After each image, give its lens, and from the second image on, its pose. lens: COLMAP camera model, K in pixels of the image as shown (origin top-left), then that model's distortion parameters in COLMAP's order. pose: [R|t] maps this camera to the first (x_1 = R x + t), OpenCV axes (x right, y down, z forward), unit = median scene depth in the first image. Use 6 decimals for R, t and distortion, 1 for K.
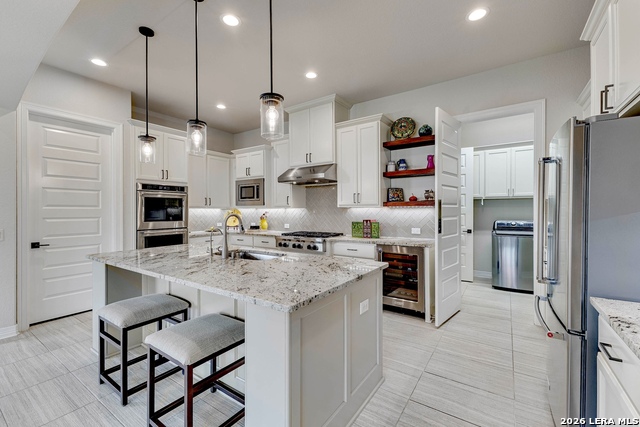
lens RADIAL K [[273.4, 0, 320.0], [0, 273.4, 211.7], [0, 0, 1]] dist [0.006969, -0.001279]
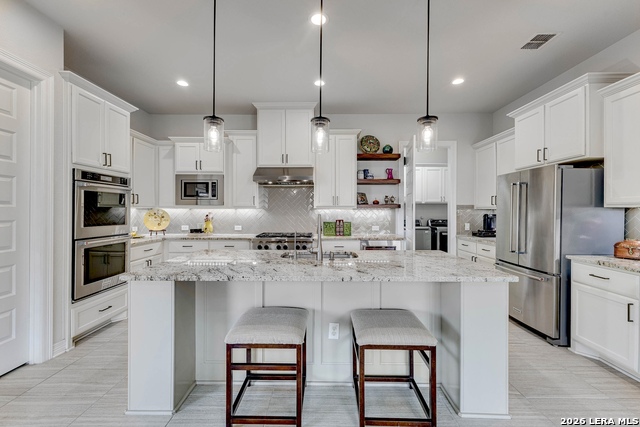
lens RADIAL K [[273.4, 0, 319.1], [0, 273.4, 212.8], [0, 0, 1]] dist [0.006969, -0.001279]
pose [[0.831036, 0.001380, 0.556217, -0.528469], [-0.001861, 0.999998, 0.000299, 0.000750], [-0.556216, -0.001284, 0.831037, 0.107565]]
